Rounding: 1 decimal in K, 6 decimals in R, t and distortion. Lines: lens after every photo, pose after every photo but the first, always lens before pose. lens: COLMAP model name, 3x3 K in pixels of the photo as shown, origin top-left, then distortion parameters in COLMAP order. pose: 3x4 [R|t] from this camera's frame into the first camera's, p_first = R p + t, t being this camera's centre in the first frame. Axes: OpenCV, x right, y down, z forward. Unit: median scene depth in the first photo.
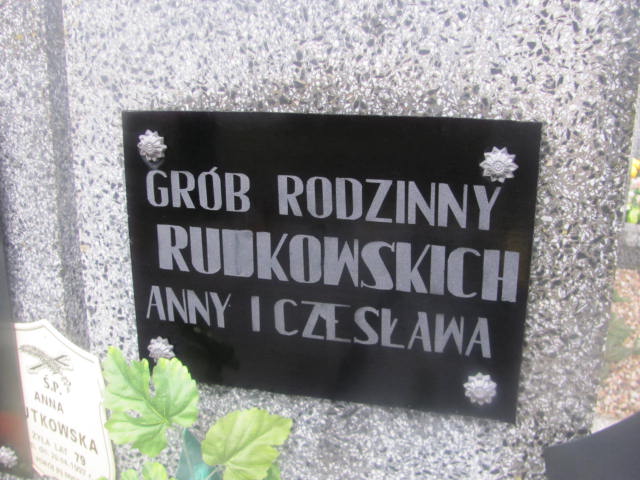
lens RADIAL K [[668.6, 0, 320.0], [0, 668.6, 240.0], [0, 0, 1]] dist [-0.224462, 0.247817]
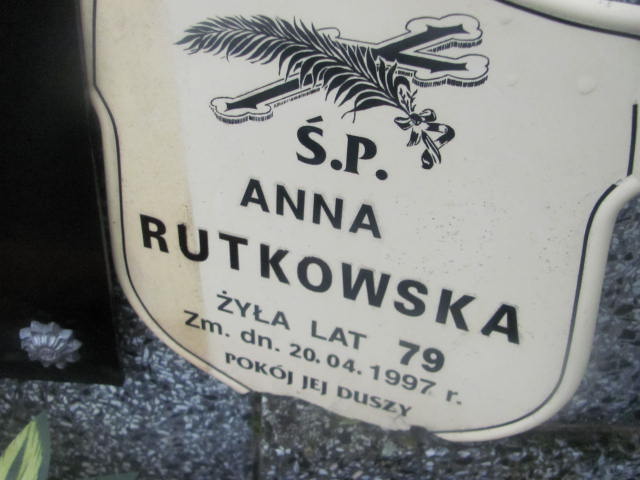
lens RADIAL K [[668.6, 0, 320.0], [0, 668.6, 240.0], [0, 0, 1]] dist [-0.224462, 0.247817]
pose [[0.974157, -0.102789, 0.201128, -0.615949], [0.032682, 0.945226, 0.324775, 0.207006], [-0.223495, -0.309809, 0.924158, 0.884845]]
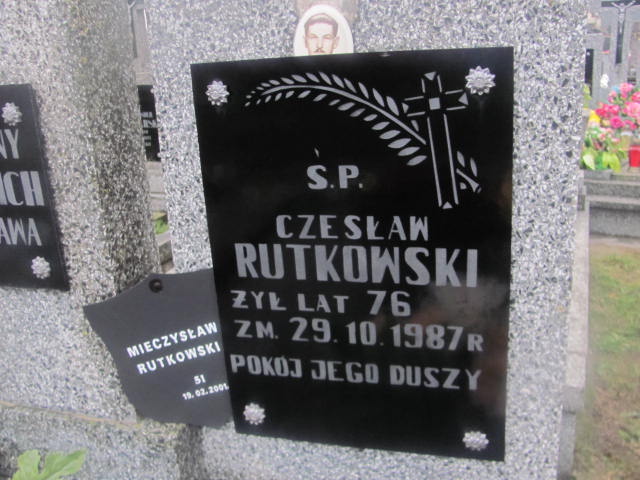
lens RADIAL K [[668.6, 0, 320.0], [0, 668.6, 240.0], [0, 0, 1]] dist [-0.224462, 0.247817]
pose [[0.997278, -0.063989, -0.036643, 0.934216], [0.065535, 0.996938, 0.042664, 0.145832], [0.033801, -0.044949, 0.998417, -0.429549]]
